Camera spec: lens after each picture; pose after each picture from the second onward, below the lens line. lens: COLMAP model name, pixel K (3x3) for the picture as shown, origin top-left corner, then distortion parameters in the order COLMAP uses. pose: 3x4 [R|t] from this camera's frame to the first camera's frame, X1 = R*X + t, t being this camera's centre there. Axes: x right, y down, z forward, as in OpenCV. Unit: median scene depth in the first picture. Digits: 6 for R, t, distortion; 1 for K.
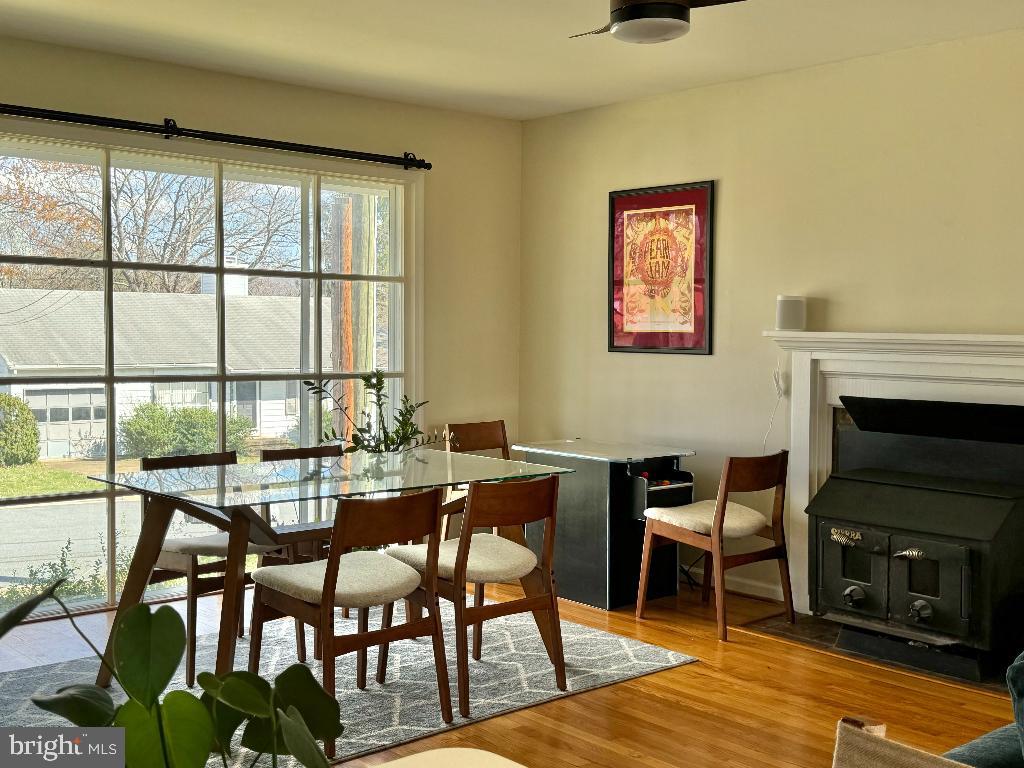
lens RADIAL K [[1202.5, 0, 512.0], [0, 1202.5, 384.0], [0, 0, 1]] dist [0.202532, -0.487054]
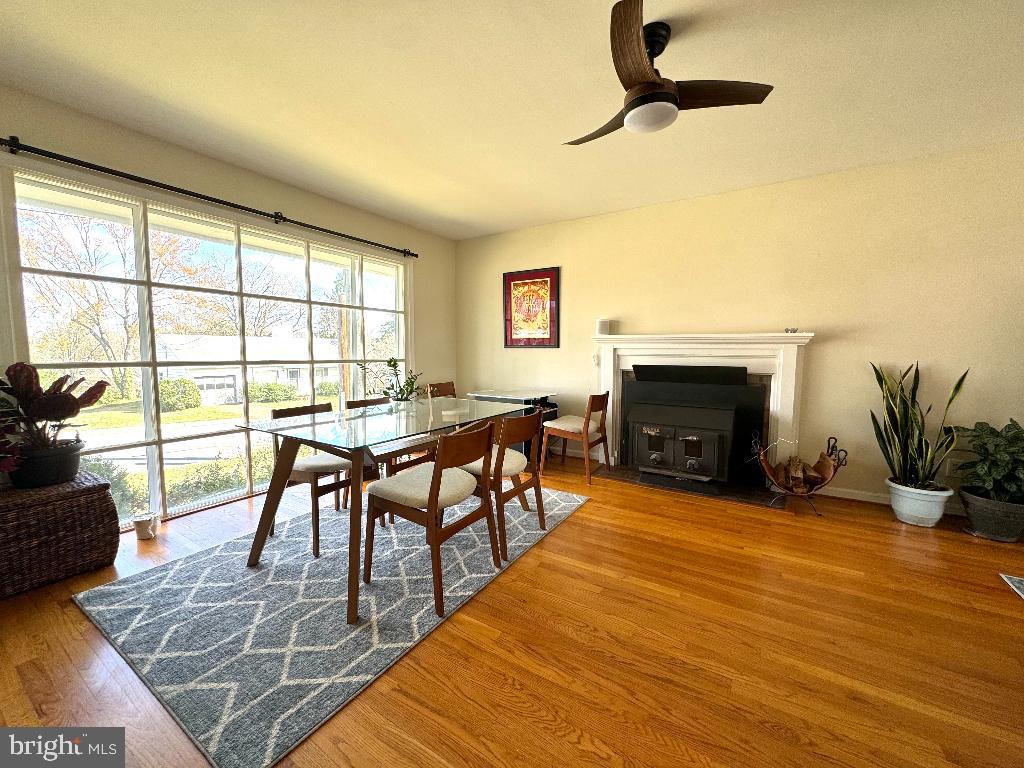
lens RADIAL K [[409.1, 0, 512.1], [0, 409.1, 380.6], [0, 0, 1]] dist [-0.001501, -0.000031]
pose [[0.960097, -0.027120, 0.278349, -0.129802], [0.020065, 0.999402, 0.028164, 0.012584], [-0.278946, -0.021456, 0.960067, 0.350514]]
